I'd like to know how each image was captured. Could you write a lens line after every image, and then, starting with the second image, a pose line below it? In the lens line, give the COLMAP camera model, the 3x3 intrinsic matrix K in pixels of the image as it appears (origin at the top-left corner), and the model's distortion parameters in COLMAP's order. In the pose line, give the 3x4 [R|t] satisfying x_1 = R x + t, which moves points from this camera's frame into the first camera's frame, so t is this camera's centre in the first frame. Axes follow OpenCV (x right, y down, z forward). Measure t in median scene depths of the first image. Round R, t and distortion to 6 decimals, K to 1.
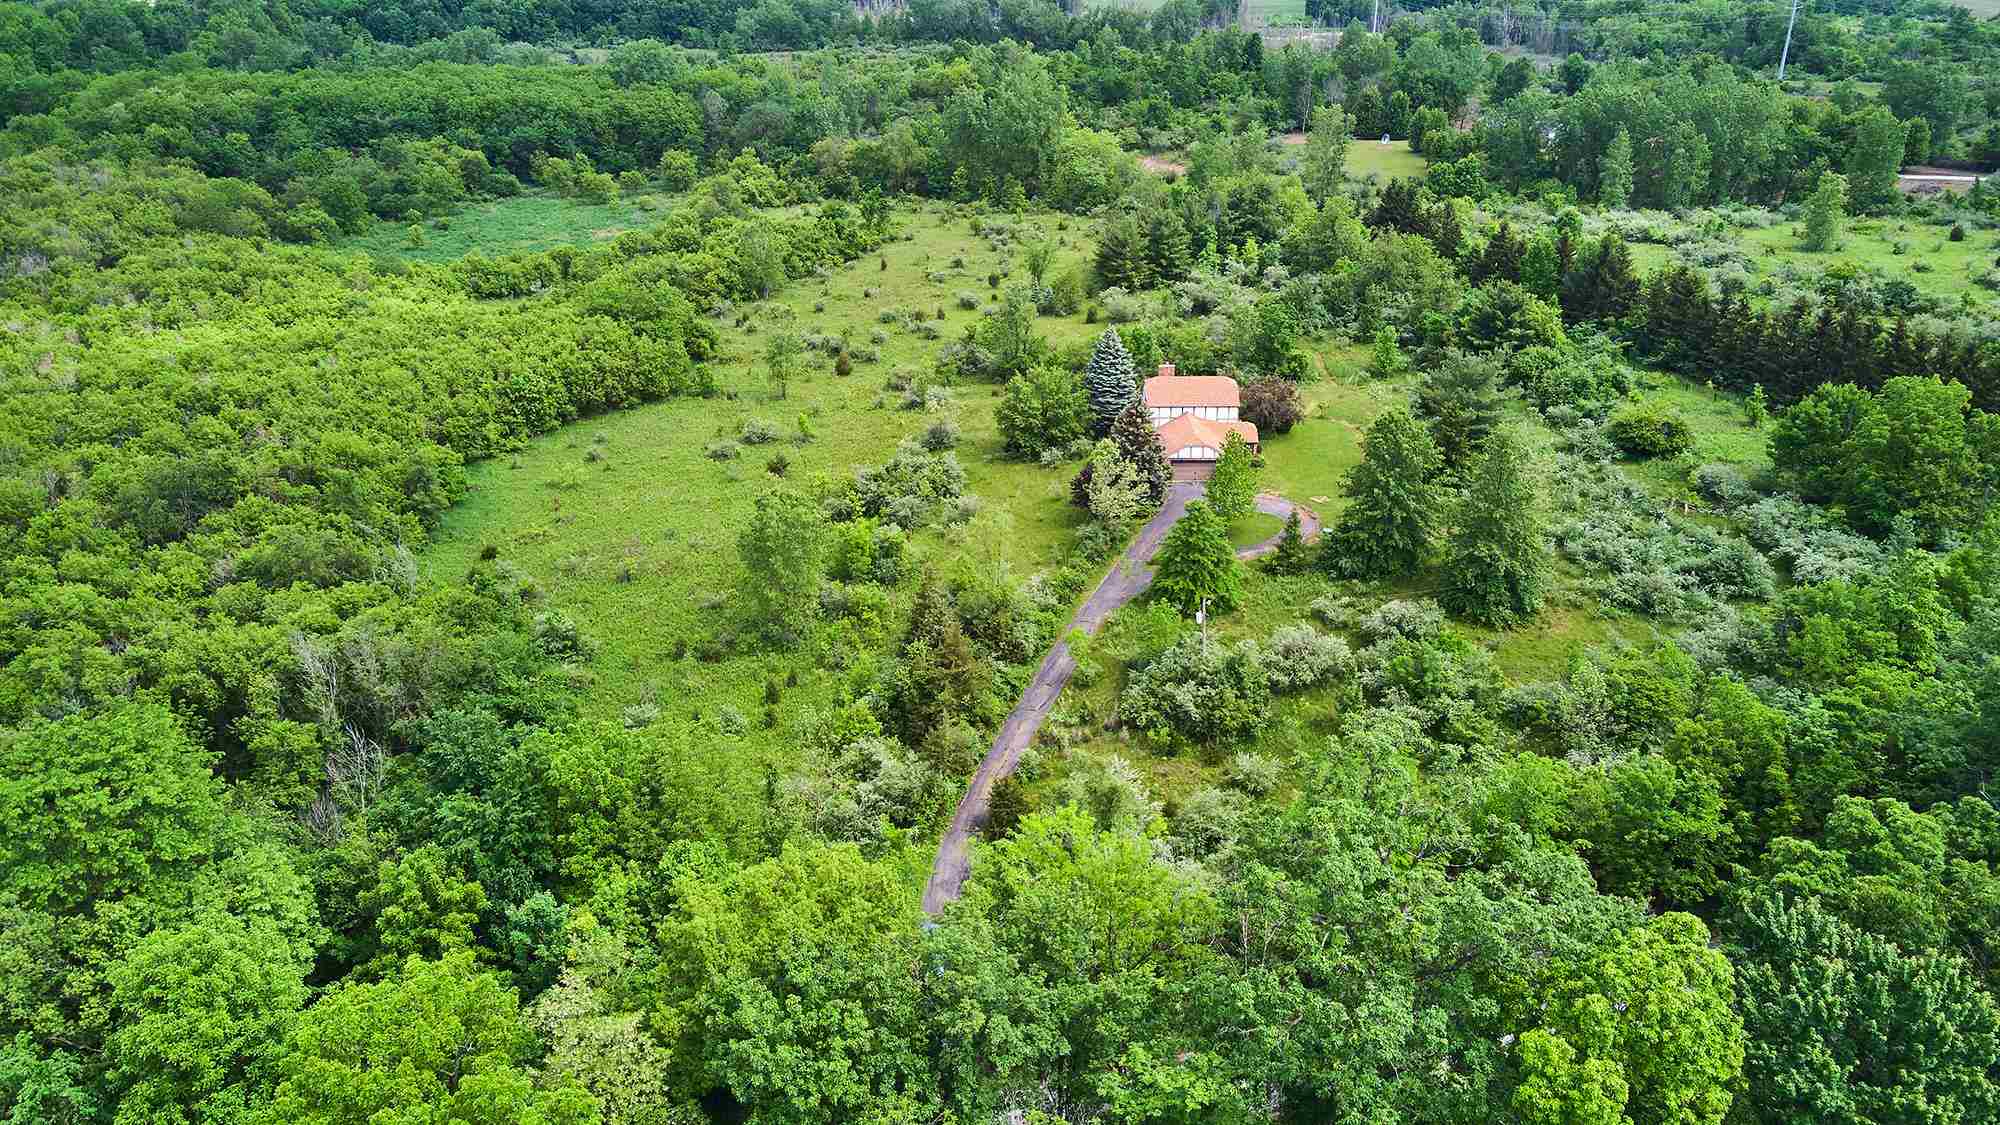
lens RADIAL K [[1499.8, 0, 997.3], [0, 1499.8, 539.2], [0, 0, 1]] dist [0.005497, 0.123728]
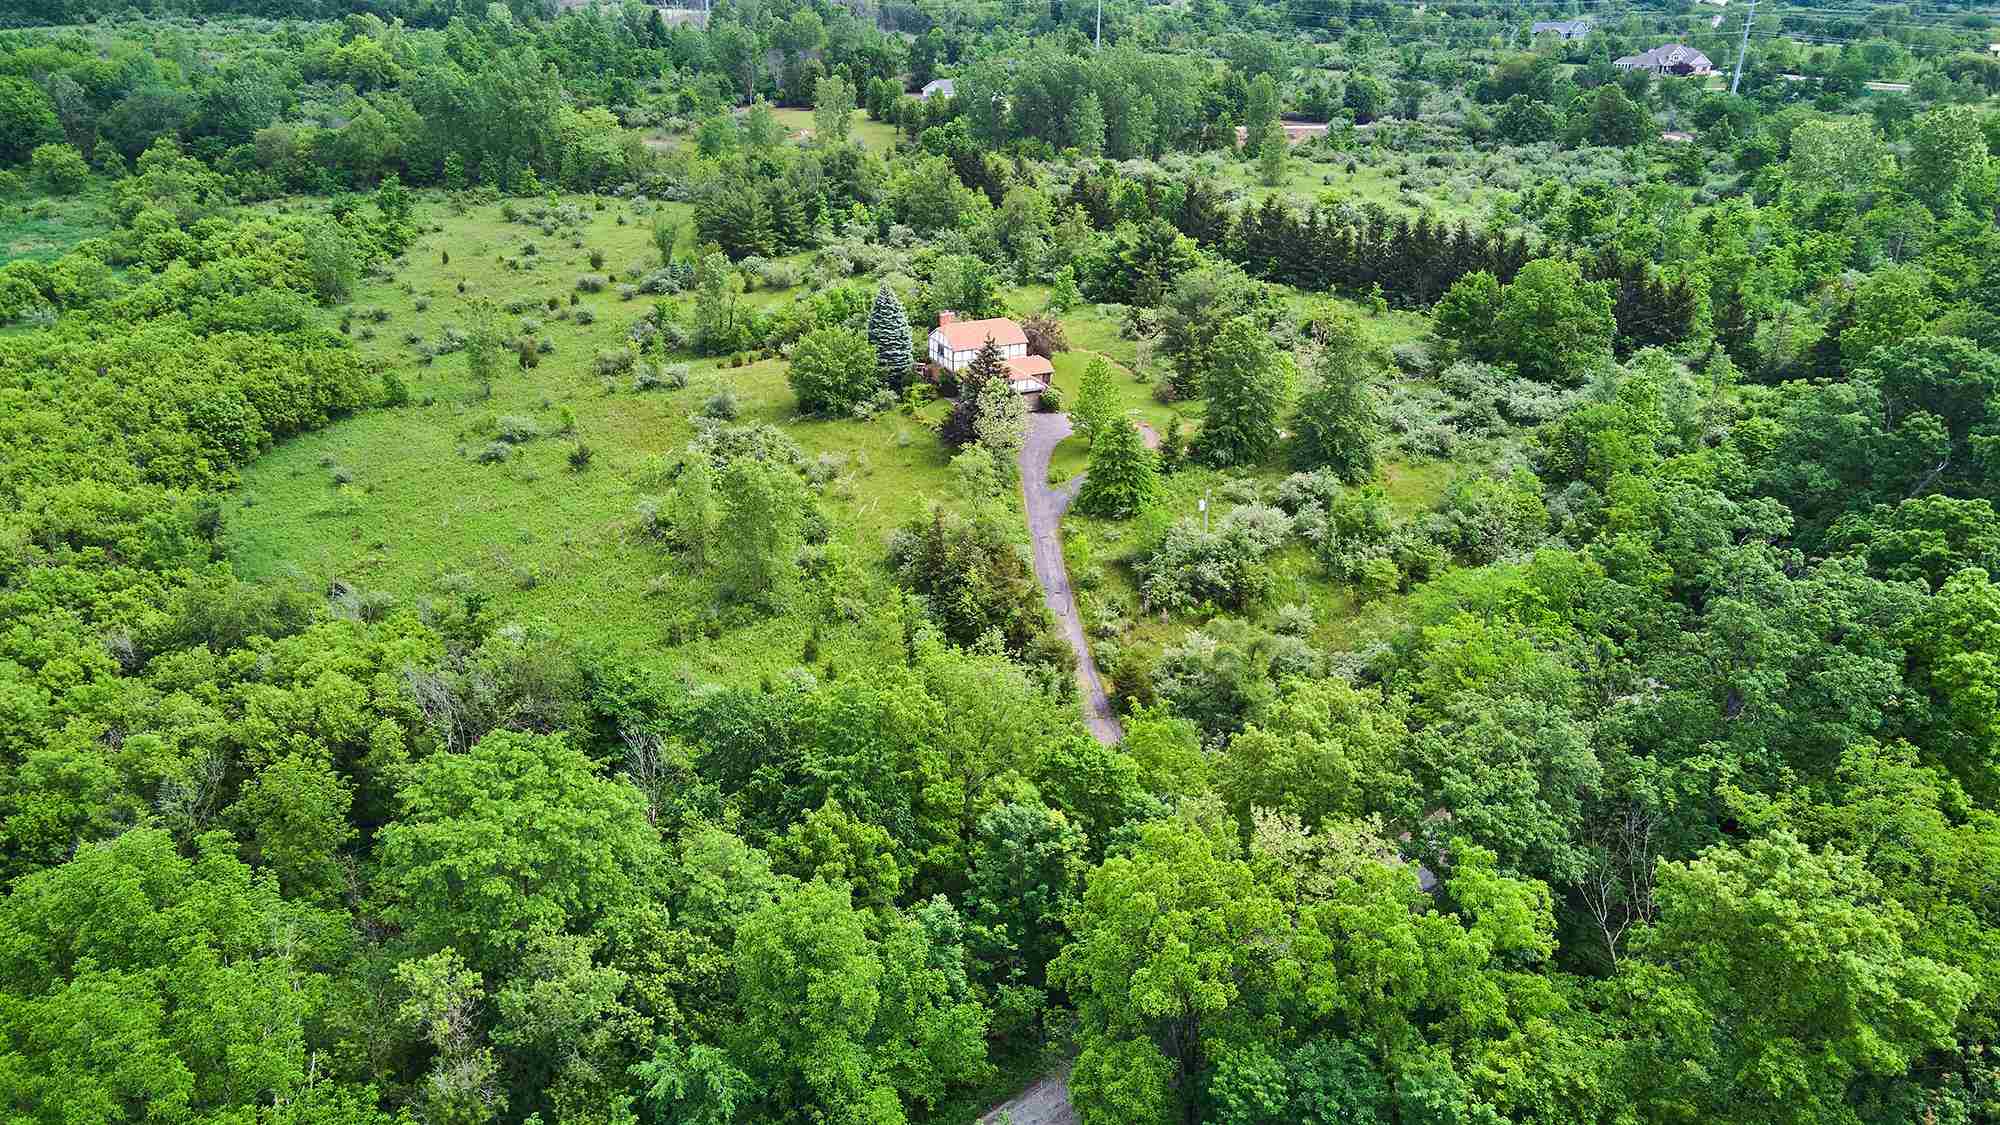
lens RADIAL K [[1499.8, 0, 997.3], [0, 1499.8, 539.2], [0, 0, 1]] dist [0.005497, 0.123728]
pose [[0.887064, -0.162456, 0.432117, -0.305934], [0.157030, 0.986403, 0.048485, -0.001854], [-0.434118, 0.024846, 0.900513, 0.013377]]
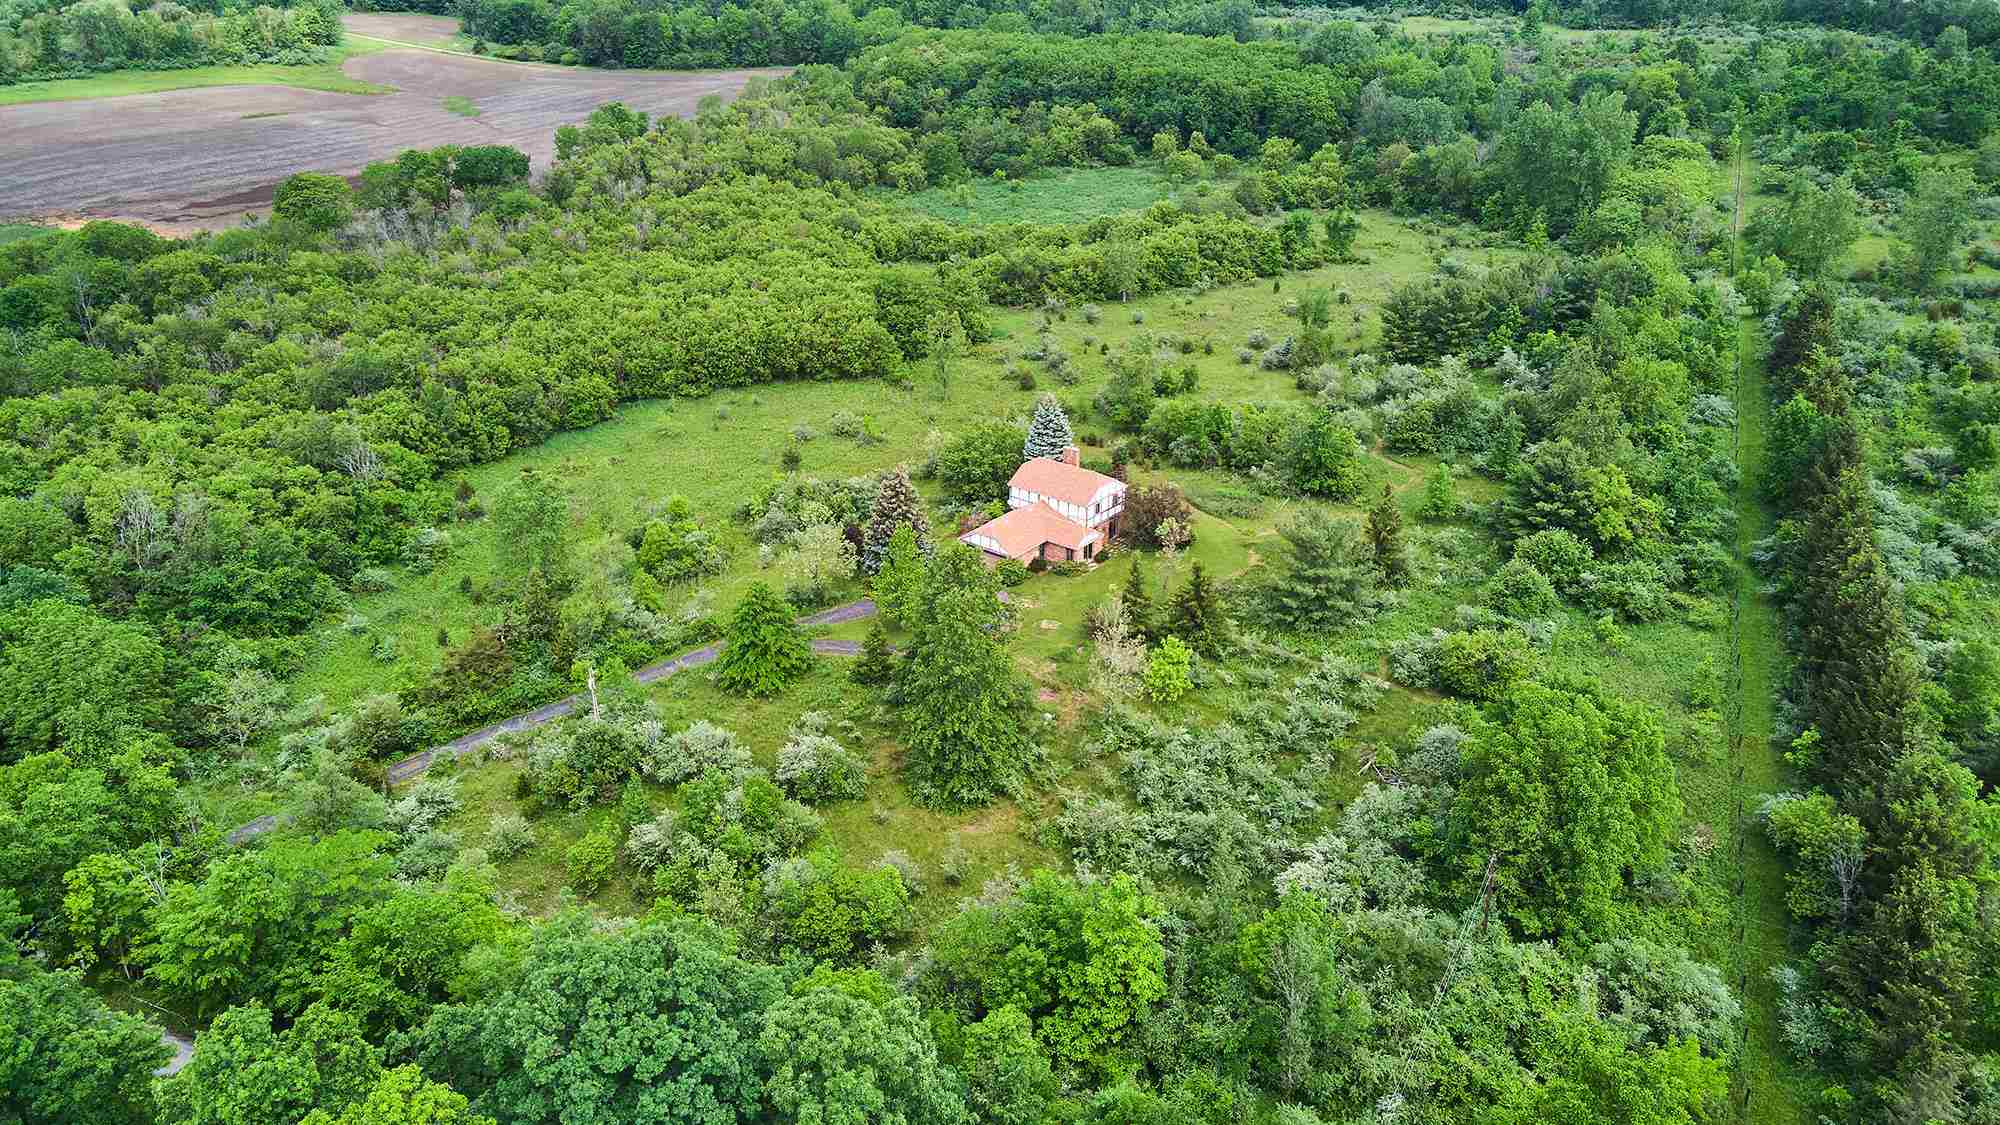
lens RADIAL K [[1499.8, 0, 997.3], [0, 1499.8, 539.2], [0, 0, 1]] dist [0.005497, 0.123728]
pose [[0.787402, 0.257080, -0.560274, 0.544847], [-0.238049, 0.965193, 0.108325, -0.133205], [0.568621, 0.048077, 0.821193, 0.176288]]
